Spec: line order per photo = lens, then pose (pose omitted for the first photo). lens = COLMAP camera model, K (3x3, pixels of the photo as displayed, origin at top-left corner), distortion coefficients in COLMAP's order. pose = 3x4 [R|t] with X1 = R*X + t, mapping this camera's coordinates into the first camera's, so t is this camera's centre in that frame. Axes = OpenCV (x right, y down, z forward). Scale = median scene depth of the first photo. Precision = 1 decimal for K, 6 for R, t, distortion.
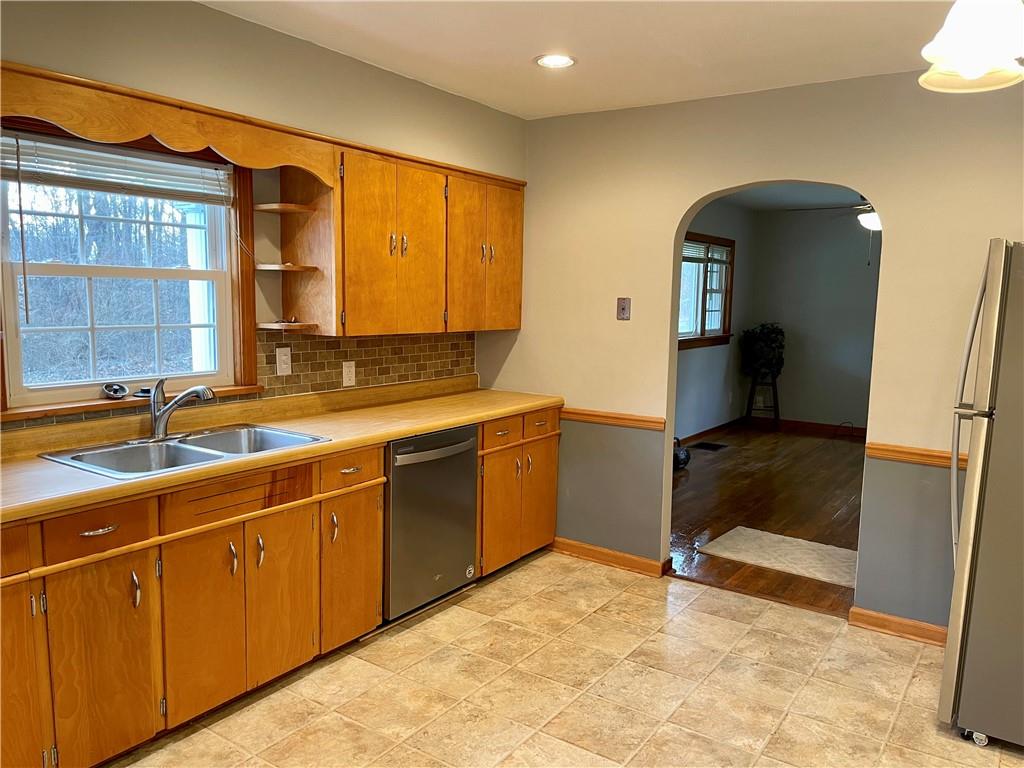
lens RADIAL K [[778.5, 0, 506.2], [0, 778.5, 386.0], [0, 0, 1]] dist [0.067887, -0.081096]
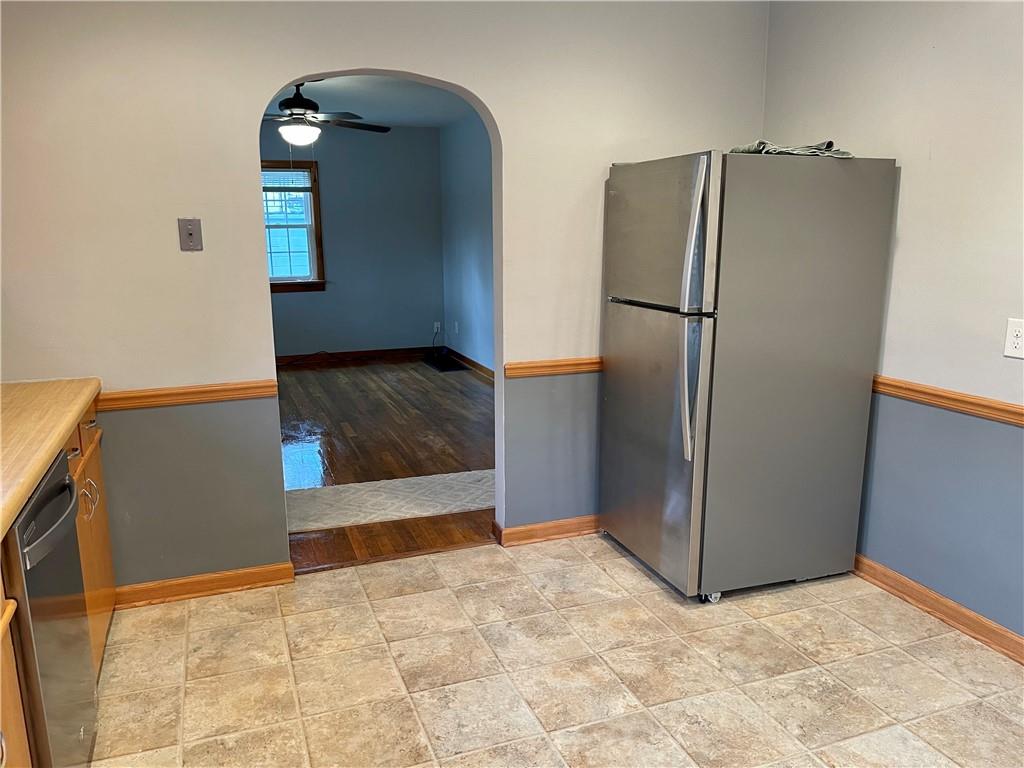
lens RADIAL K [[778.5, 0, 506.2], [0, 778.5, 386.0], [0, 0, 1]] dist [0.067887, -0.081096]
pose [[0.569244, -0.190294, 0.799843, -0.318072], [0.118126, 0.981682, 0.149487, -0.045489], [-0.813638, 0.009388, 0.581296, 0.429473]]
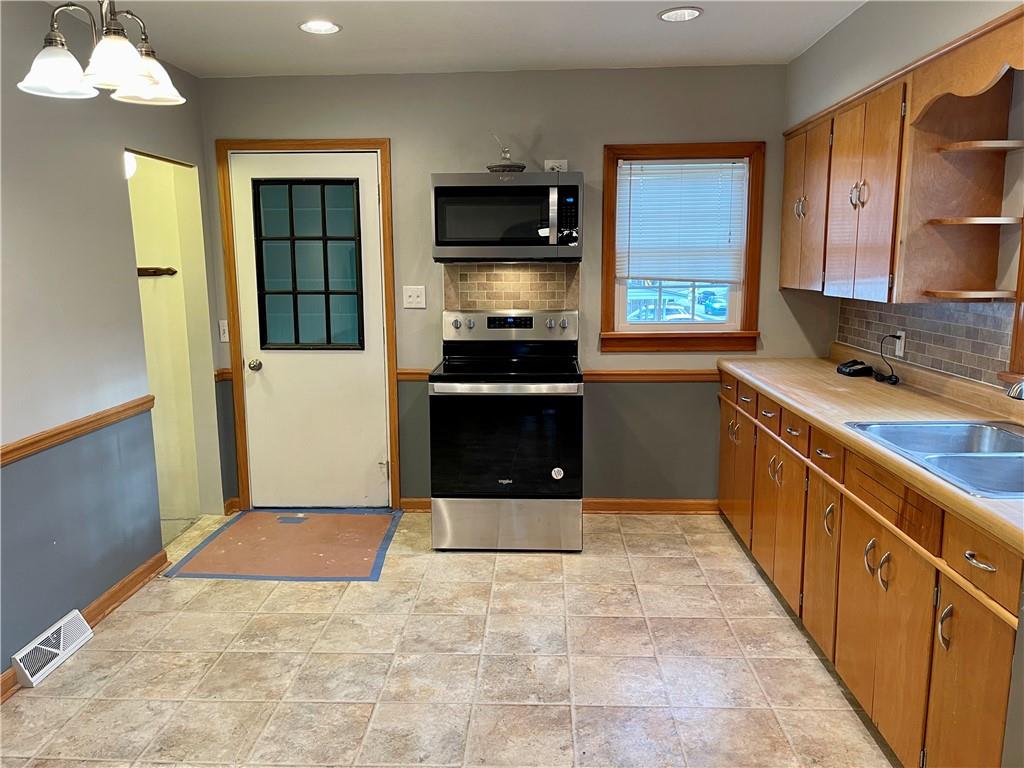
lens RADIAL K [[778.5, 0, 506.2], [0, 778.5, 386.0], [0, 0, 1]] dist [0.067887, -0.081096]
pose [[-0.848005, 0.072149, -0.525054, 0.731522], [-0.072279, 0.965691, 0.249434, -0.162207], [0.525036, 0.249472, -0.813696, 1.495110]]
